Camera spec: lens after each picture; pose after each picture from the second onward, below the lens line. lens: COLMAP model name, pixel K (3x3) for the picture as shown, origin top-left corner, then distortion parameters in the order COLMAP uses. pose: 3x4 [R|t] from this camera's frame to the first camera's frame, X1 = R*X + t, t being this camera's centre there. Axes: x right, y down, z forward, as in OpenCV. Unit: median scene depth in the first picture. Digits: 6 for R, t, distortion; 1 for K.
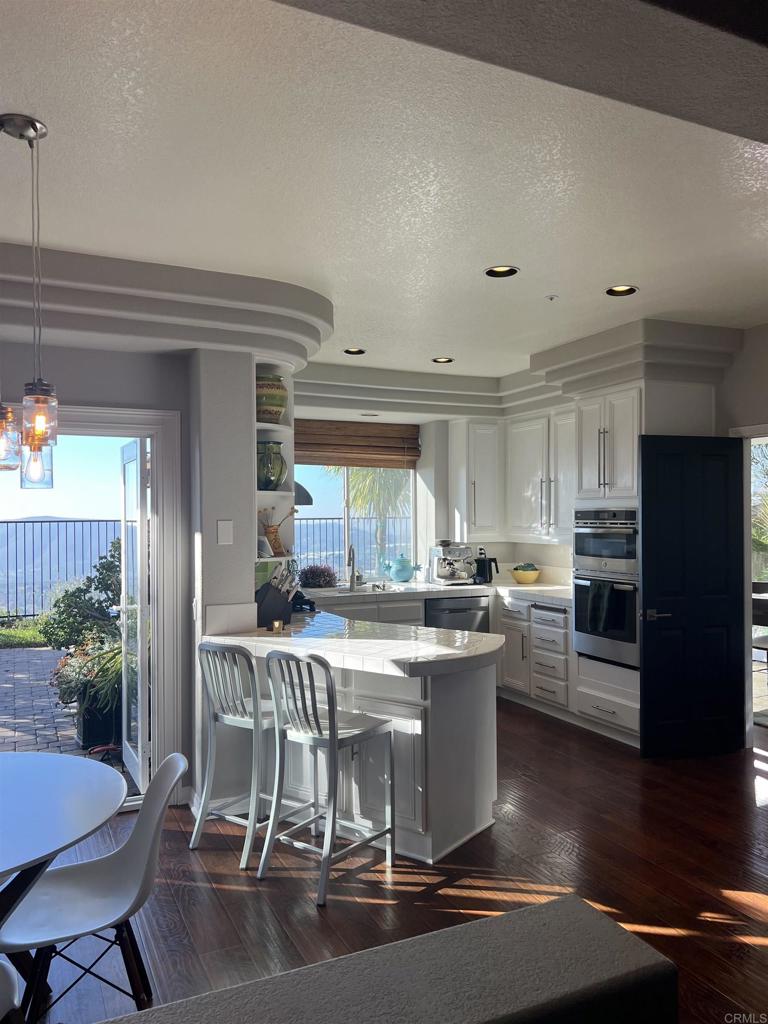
lens RADIAL K [[771.9, 0, 384.6], [0, 771.9, 513.3], [0, 0, 1]] dist [0.051954, -0.050594]
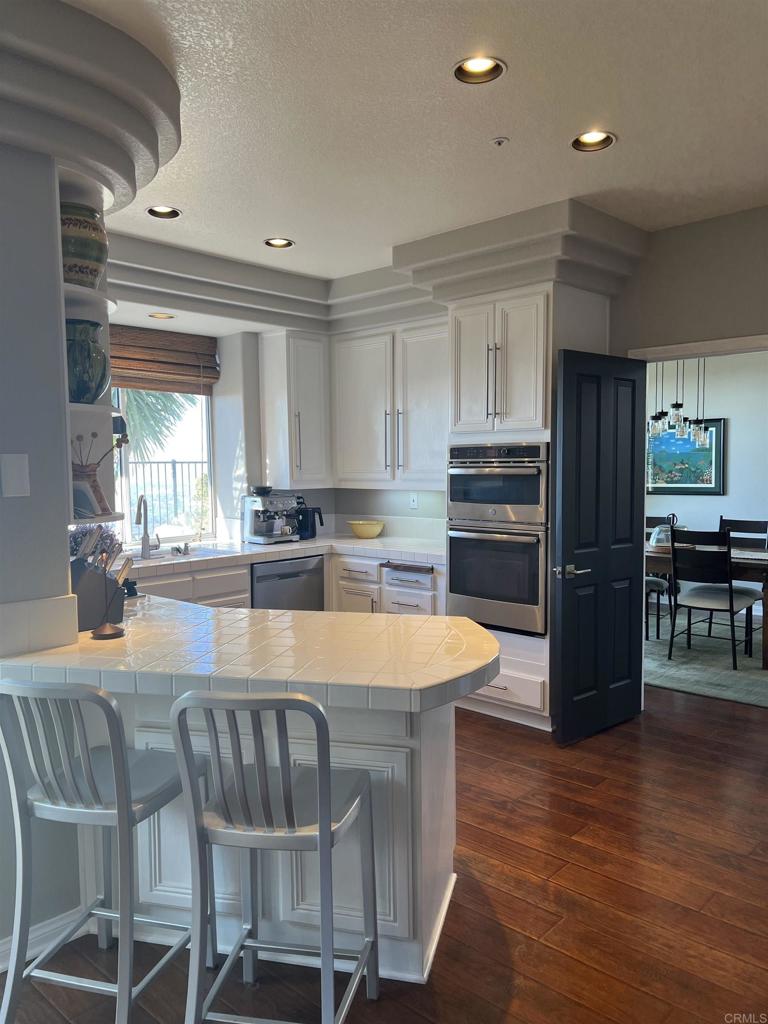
lens RADIAL K [[771.9, 0, 384.5], [0, 771.9, 517.2], [0, 0, 1]] dist [0.051954, -0.050594]
pose [[0.927352, -0.032442, 0.372781, -0.122709], [0.004901, 0.997202, 0.074592, 0.009014], [-0.374158, -0.067346, 0.924916, 0.270680]]
